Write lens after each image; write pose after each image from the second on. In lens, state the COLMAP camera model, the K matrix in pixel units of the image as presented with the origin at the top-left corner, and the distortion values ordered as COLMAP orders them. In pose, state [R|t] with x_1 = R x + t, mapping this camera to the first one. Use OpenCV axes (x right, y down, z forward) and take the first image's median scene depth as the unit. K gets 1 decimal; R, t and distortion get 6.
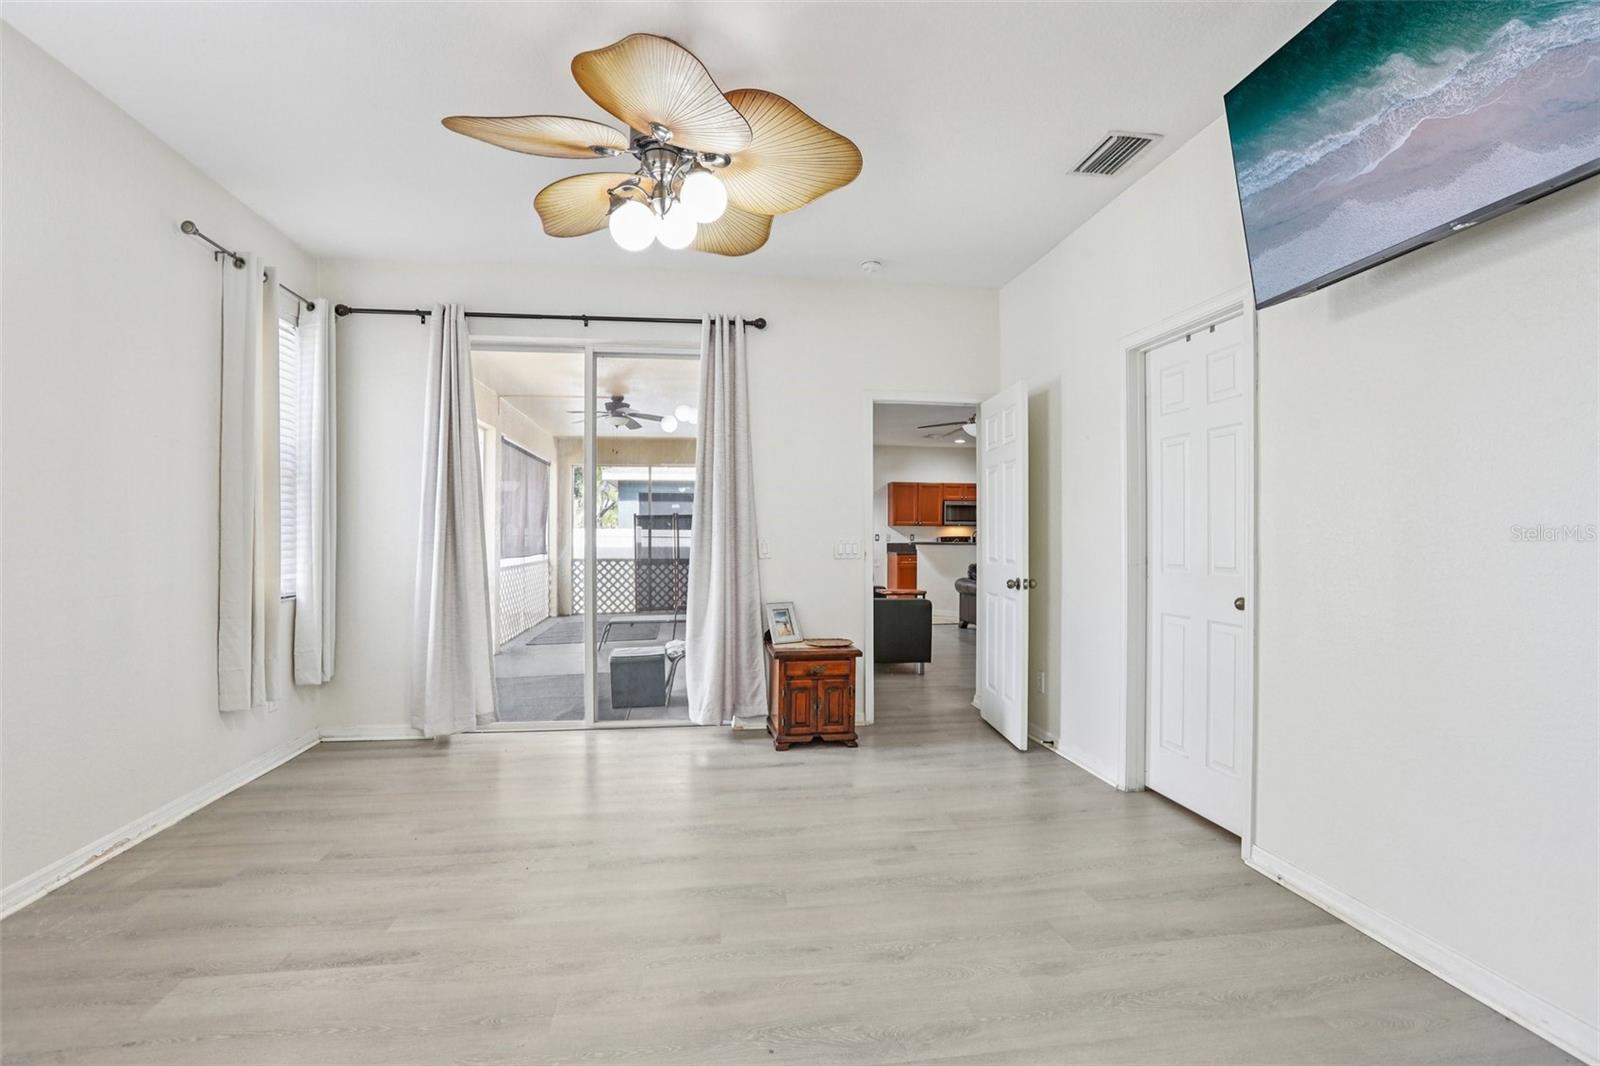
lens RADIAL K [[742.9, 0, 800.0], [0, 742.9, 533.0], [0, 0, 1]] dist [-0.001292, -0.000083]
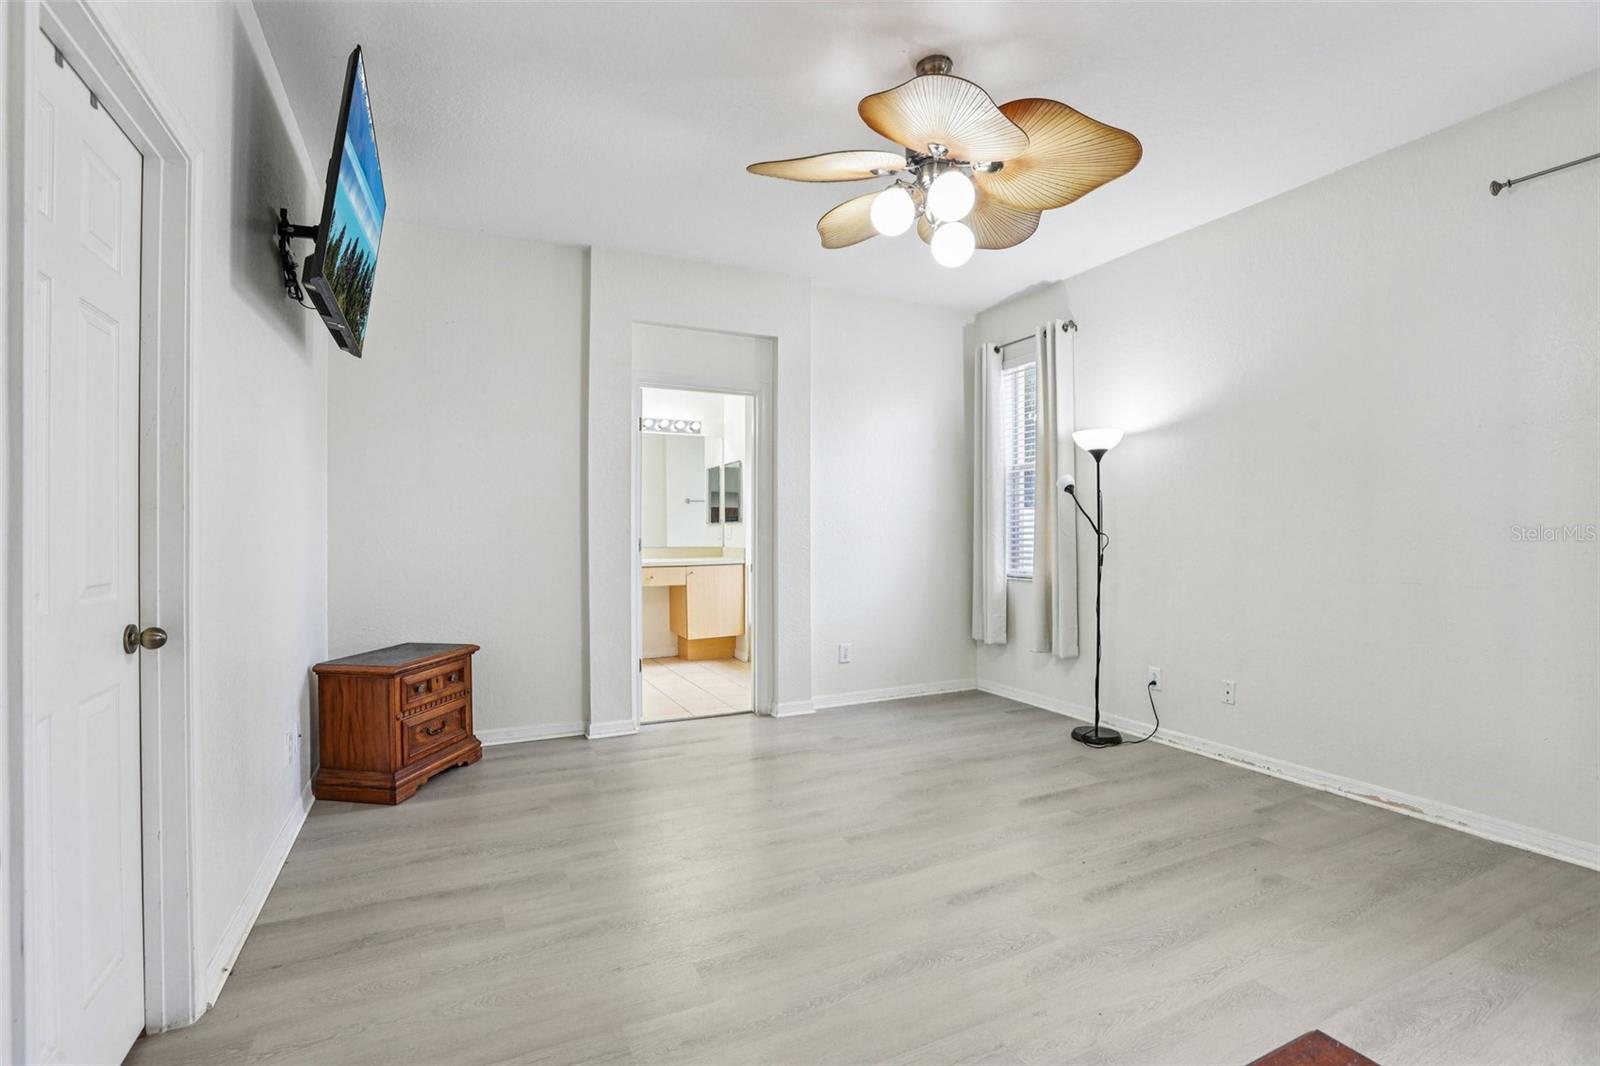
lens RADIAL K [[742.9, 0, 800.0], [0, 742.9, 533.0], [0, 0, 1]] dist [-0.001292, -0.000083]
pose [[-0.955115, -0.001270, -0.296232, 0.261781], [-0.000484, 0.999996, -0.002725, 0.010200], [0.296234, -0.002459, -0.955112, 1.645602]]
